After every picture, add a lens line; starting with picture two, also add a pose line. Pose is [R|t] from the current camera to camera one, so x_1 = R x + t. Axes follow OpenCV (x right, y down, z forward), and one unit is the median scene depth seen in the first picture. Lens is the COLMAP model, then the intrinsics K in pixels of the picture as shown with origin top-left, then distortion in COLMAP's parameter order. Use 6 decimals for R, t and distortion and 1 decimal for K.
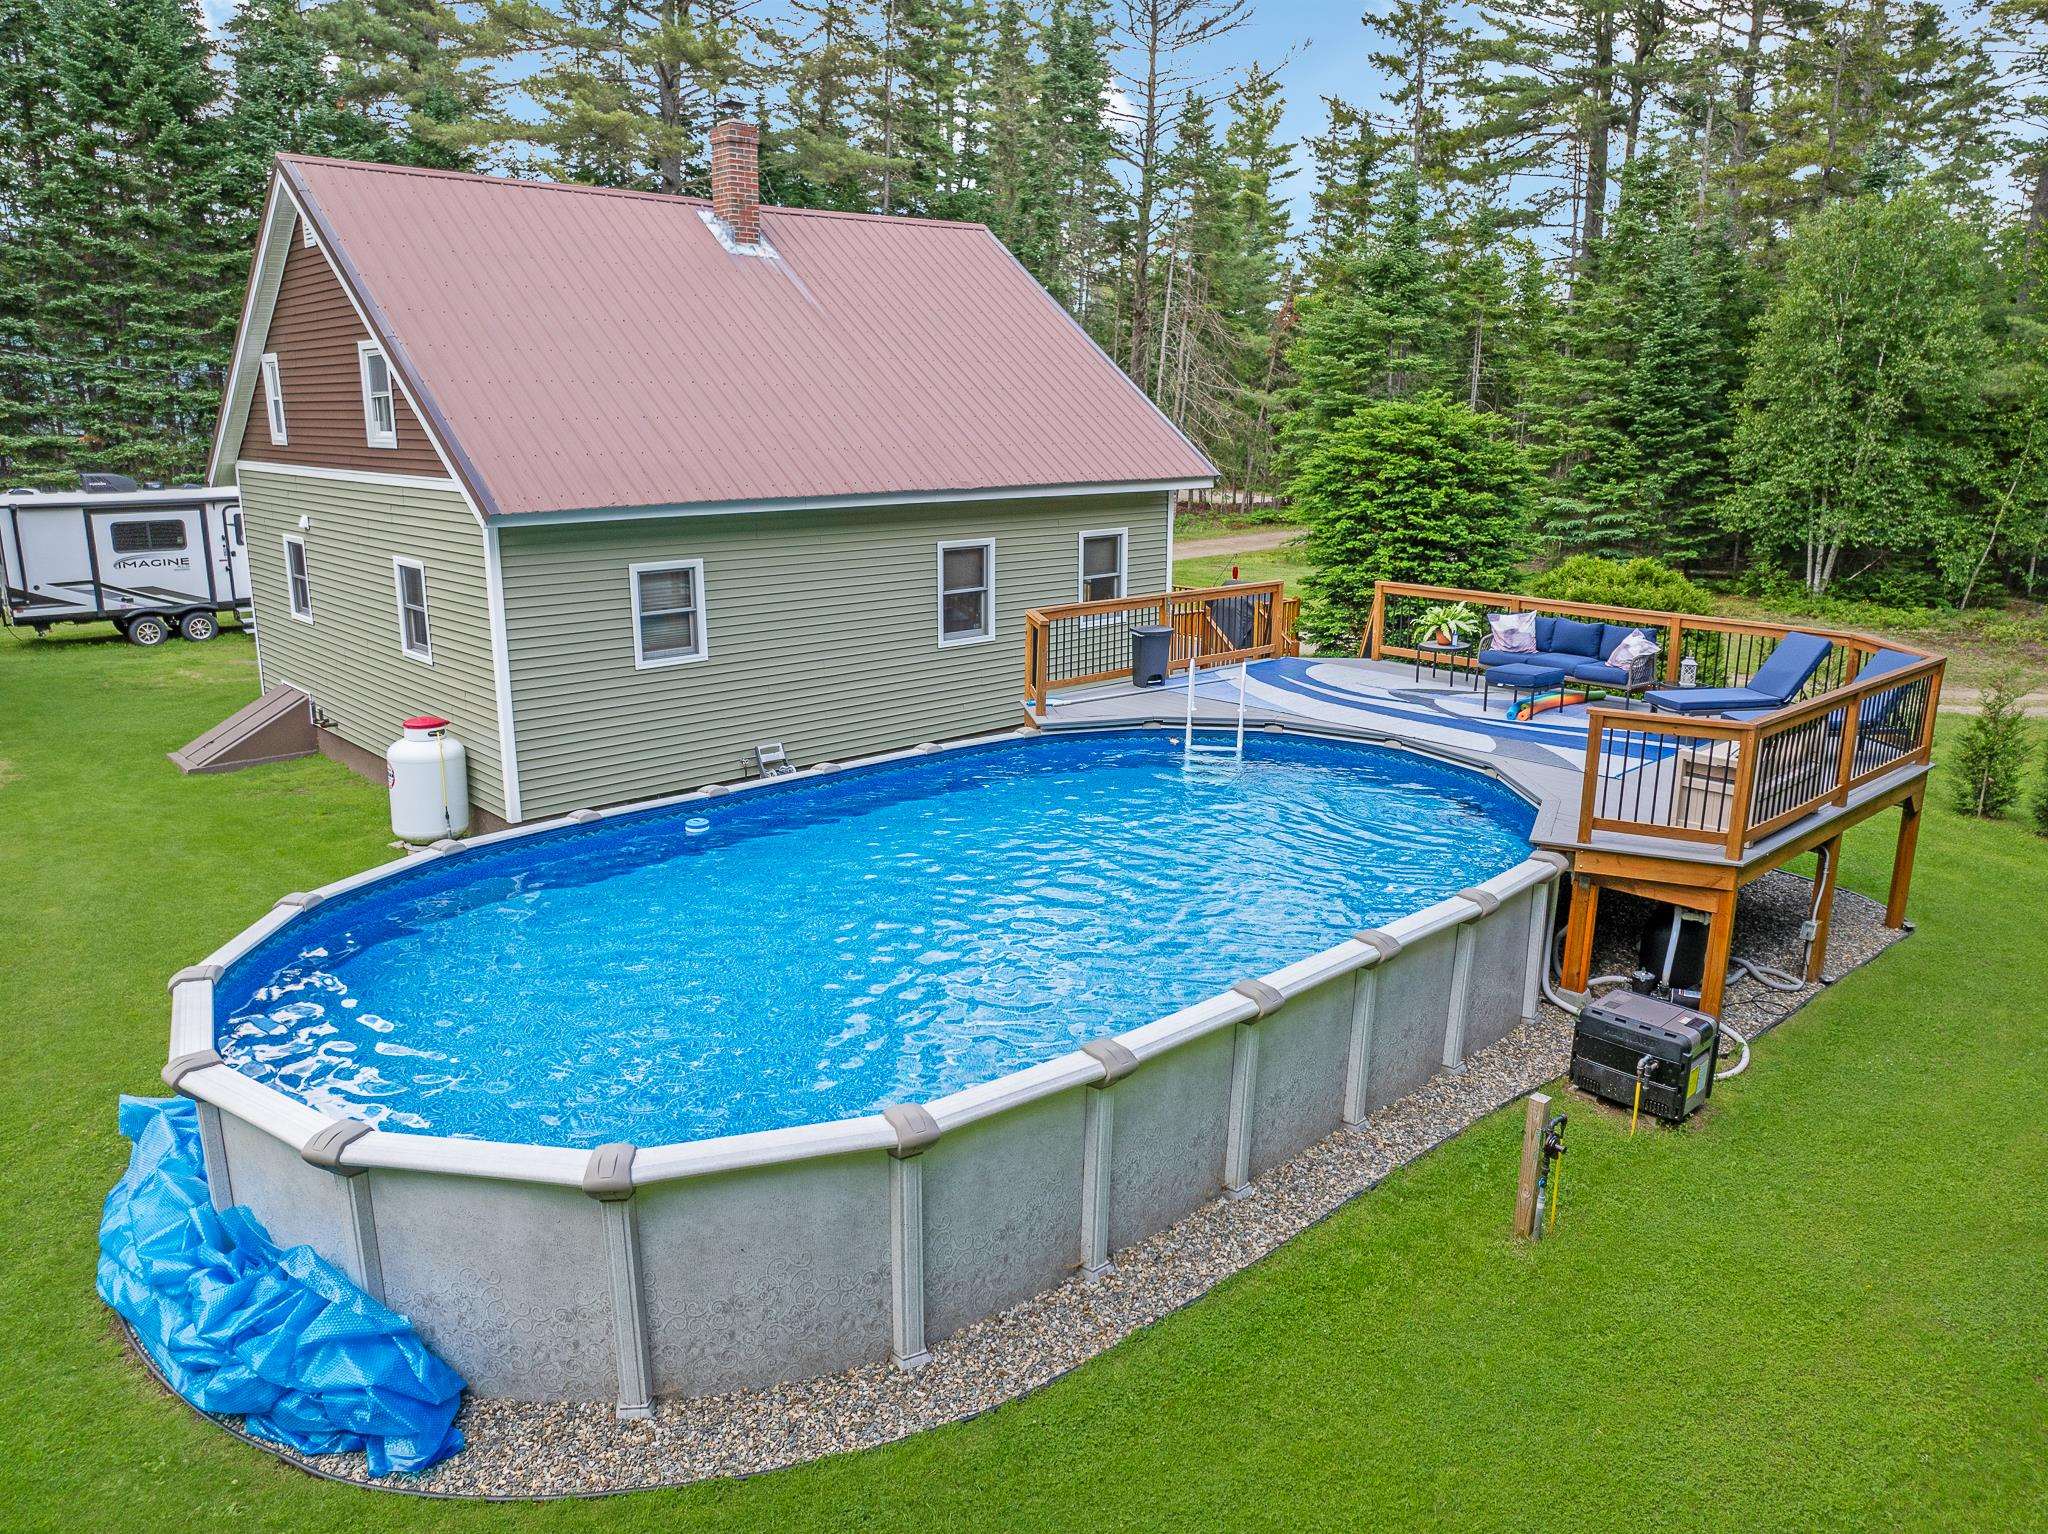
lens RADIAL K [[1454.2, 0, 1025.6], [0, 1454.2, 755.1], [0, 0, 1]] dist [-0.043758, 0.003062]
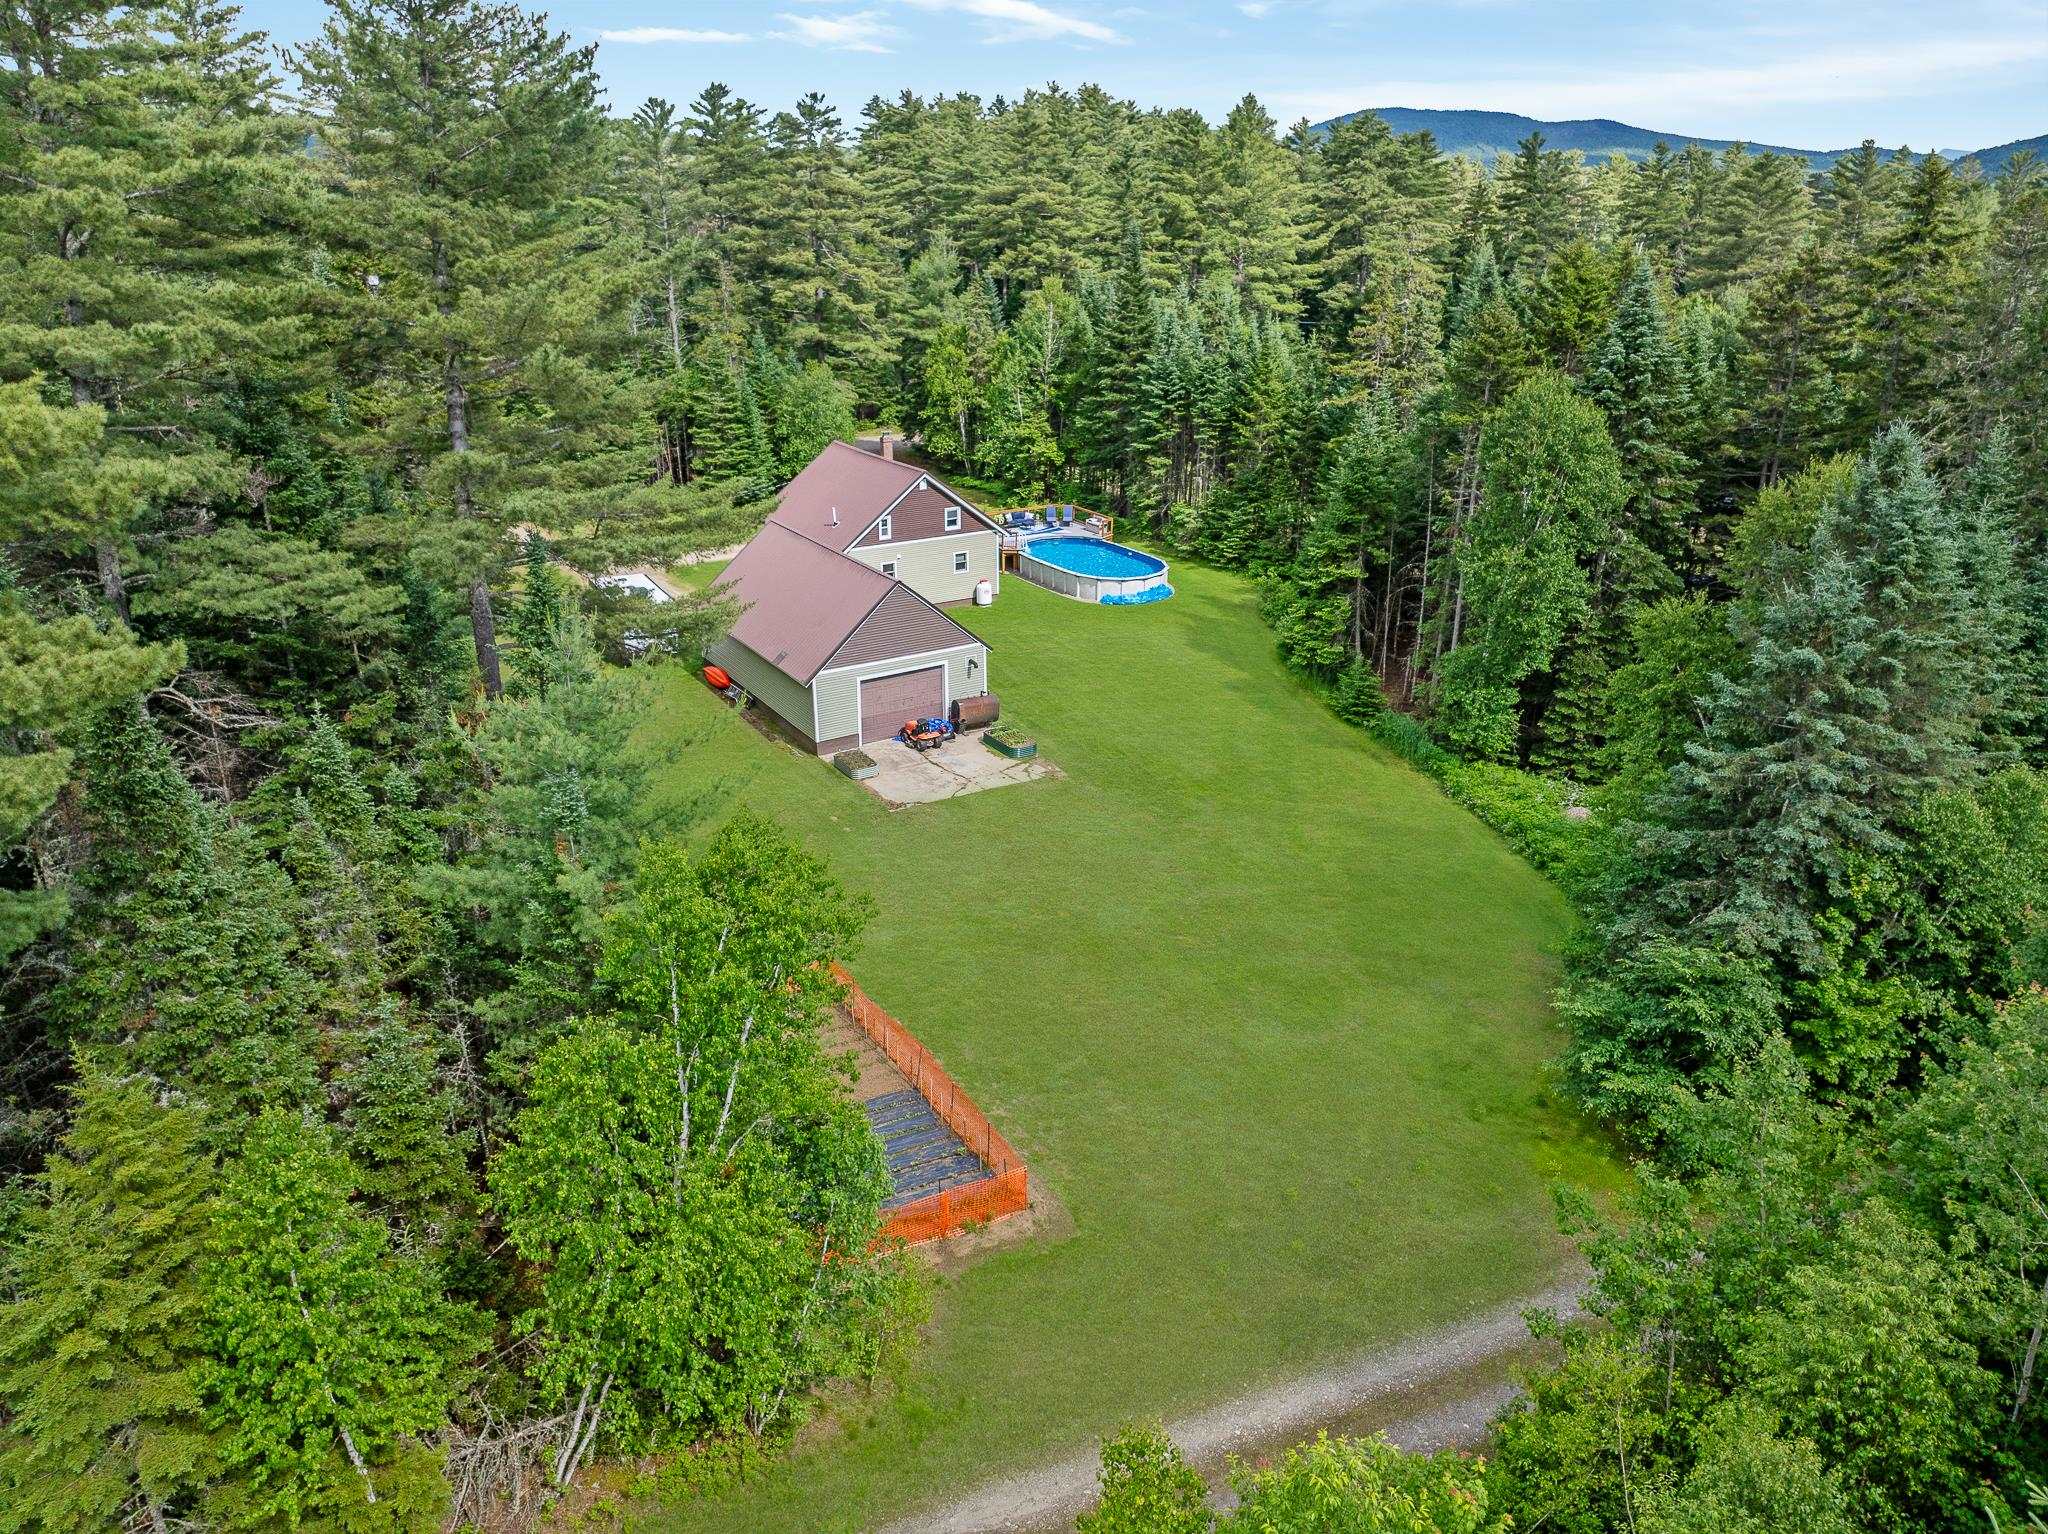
lens RADIAL K [[1432.6, 0, 1025.7], [0, 1432.6, 771.1], [0, 0, 1]] dist [-0.034218, -0.000078]
pose [[0.185957, -0.369950, 0.910251, -3.541884], [0.233192, 0.916558, 0.324874, -0.683623], [-0.954485, 0.151850, 0.256710, -0.211725]]
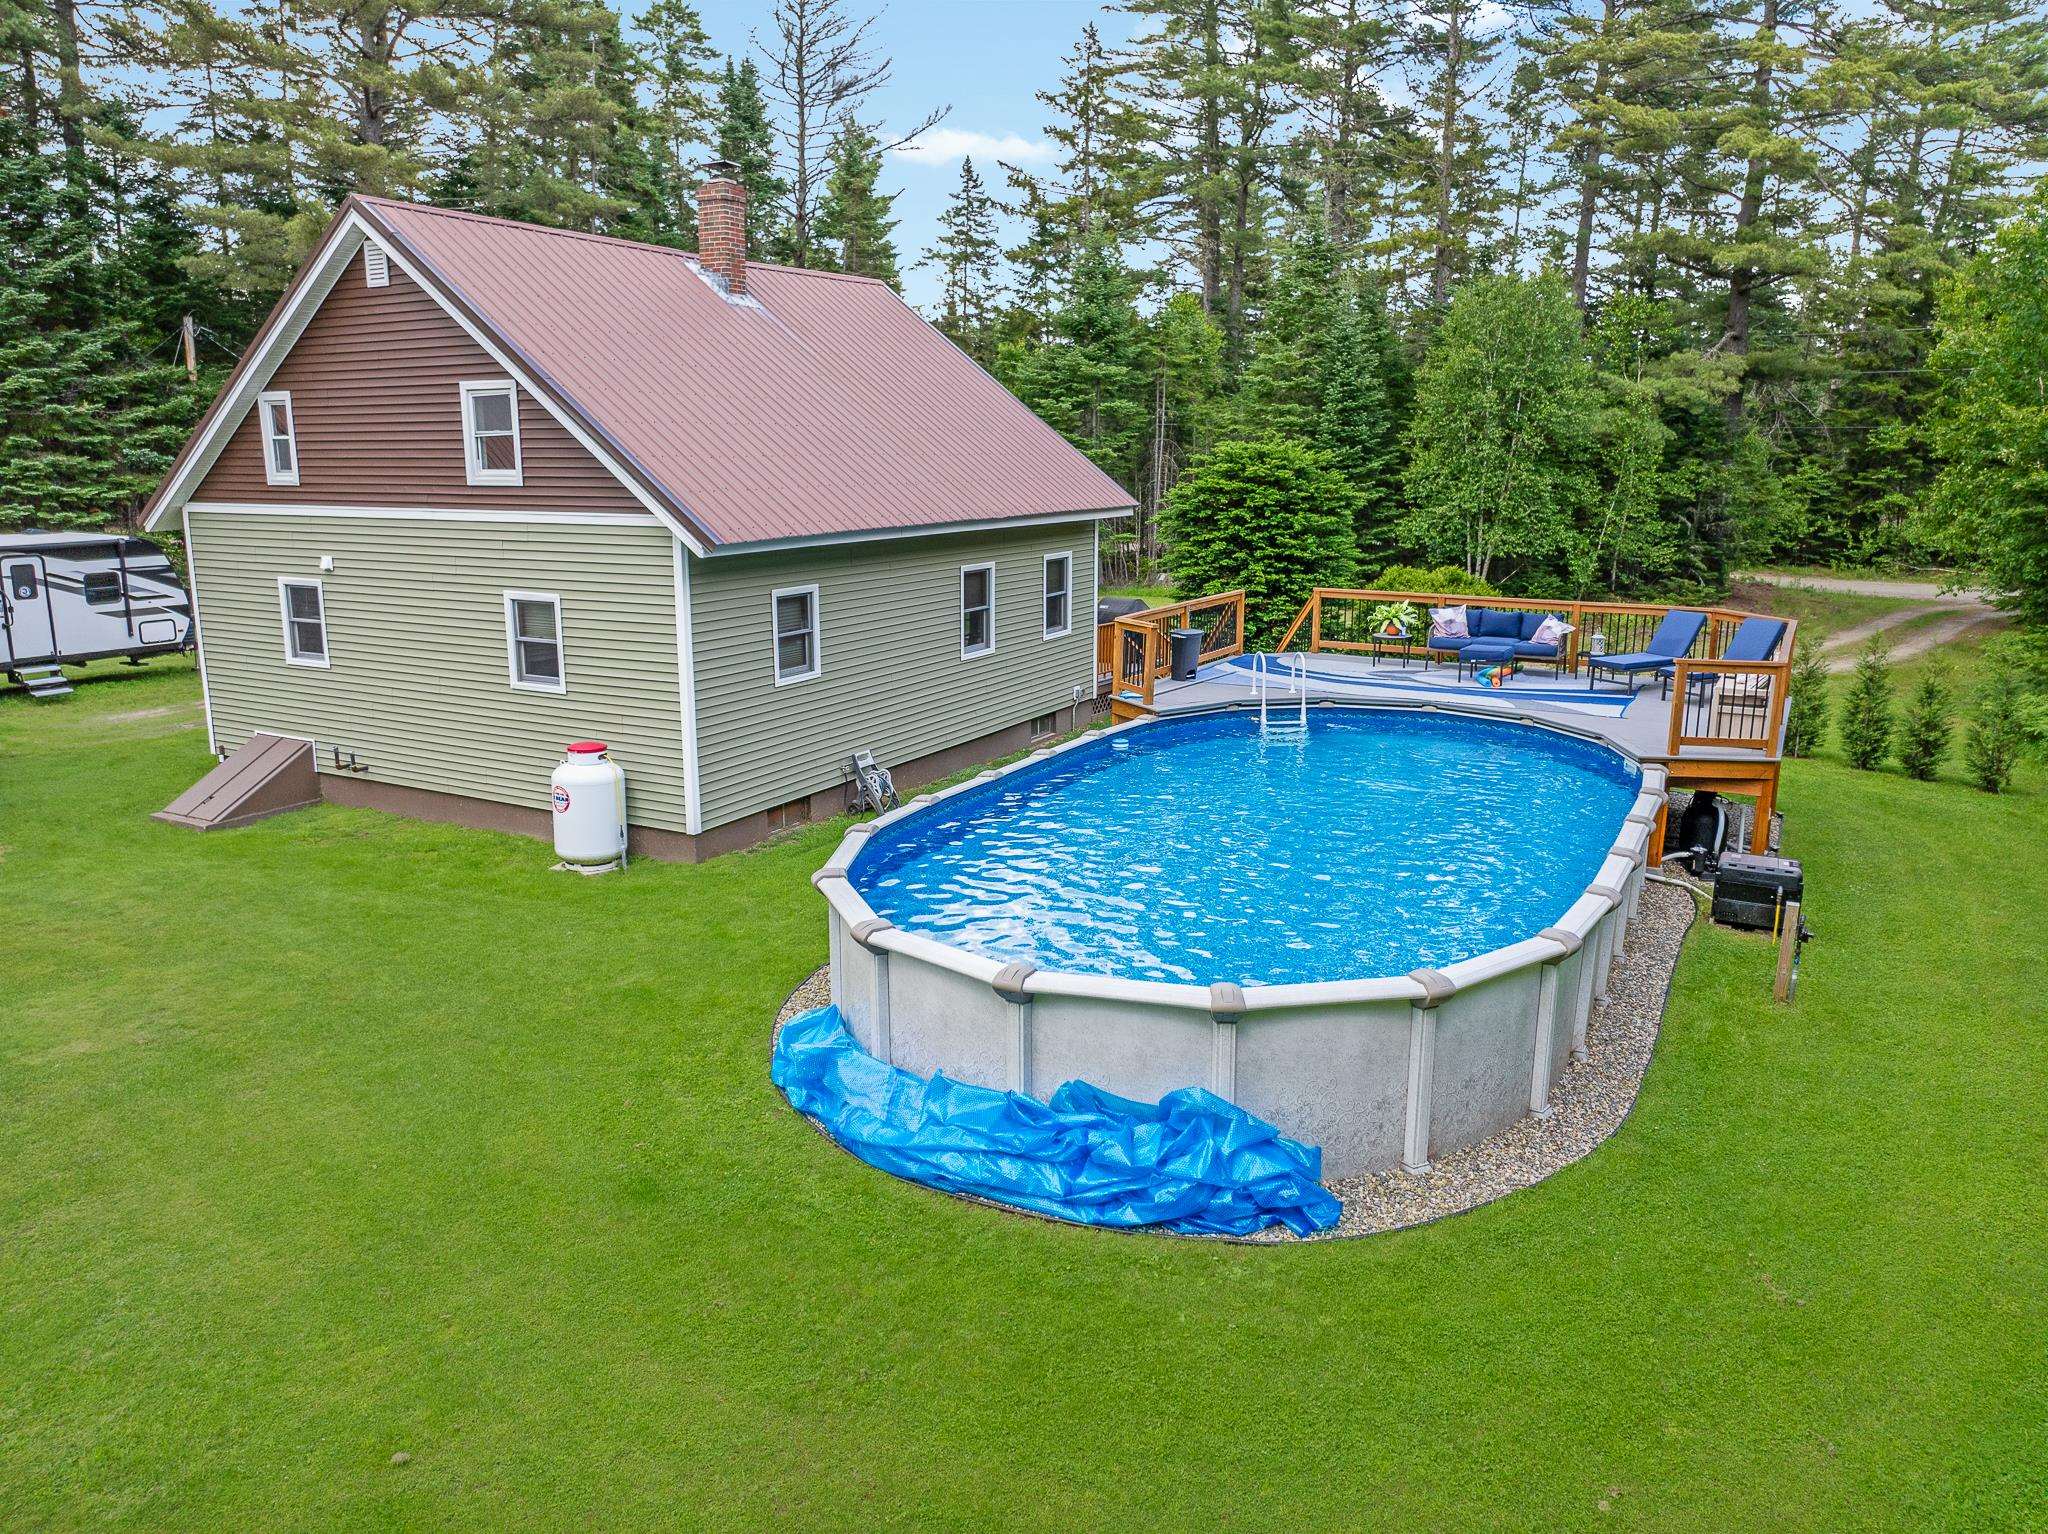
lens RADIAL K [[1453.9, 0, 1021.6], [0, 1453.9, 770.4], [0, 0, 1]] dist [-0.040339, -0.001743]
pose [[0.946978, -0.070864, 0.313386, -0.310322], [0.075871, 0.997110, -0.003793, 0.015242], [-0.312212, 0.027369, 0.949618, -0.063907]]
